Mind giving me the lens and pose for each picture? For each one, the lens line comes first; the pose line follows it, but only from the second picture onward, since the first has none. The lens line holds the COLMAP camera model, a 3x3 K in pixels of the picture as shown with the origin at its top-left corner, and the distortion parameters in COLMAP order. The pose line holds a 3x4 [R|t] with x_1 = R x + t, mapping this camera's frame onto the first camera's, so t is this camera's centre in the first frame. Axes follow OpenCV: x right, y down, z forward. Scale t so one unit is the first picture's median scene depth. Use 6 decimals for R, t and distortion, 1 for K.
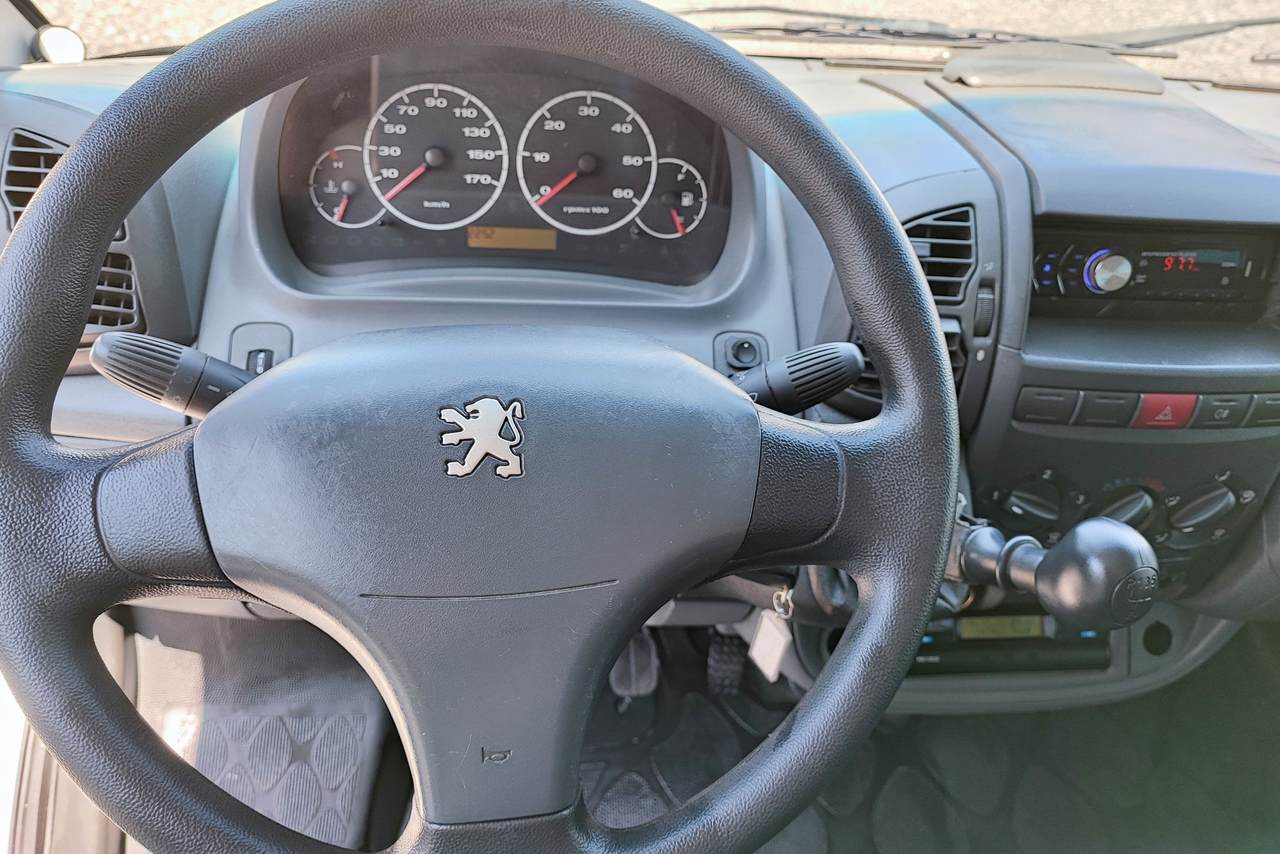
lens RADIAL K [[1055.1, 0, 640.0], [0, 1055.1, 427.0], [0, 0, 1]] dist [0.055103, 0.002228]
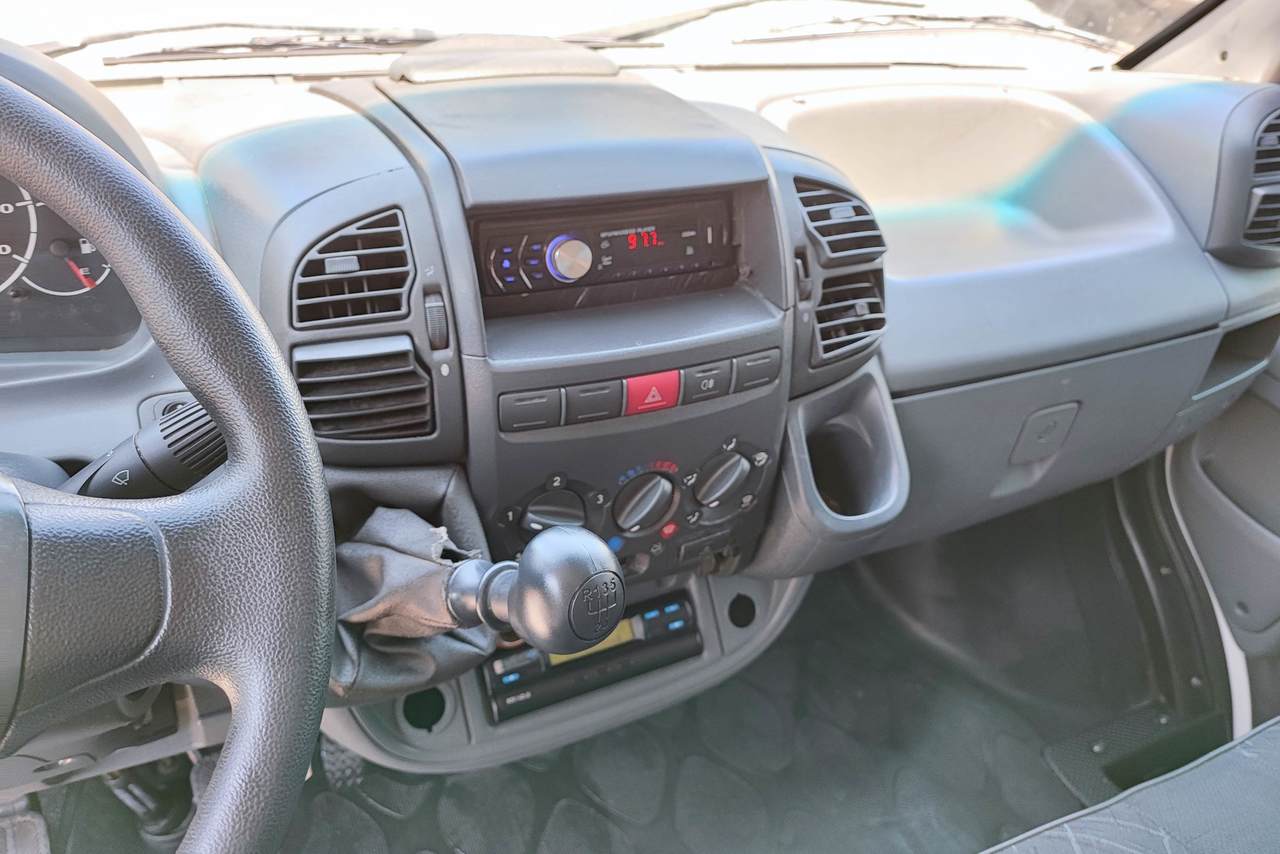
lens RADIAL K [[1059.3, 0, 675.4], [0, 1059.3, 431.7], [0, 0, 1]] dist [0.017223, 0.001952]
pose [[0.931114, -0.200497, 0.304676, 0.205406], [0.207072, 0.978265, 0.010935, 0.013133], [-0.300246, 0.052908, 0.952393, 0.086261]]
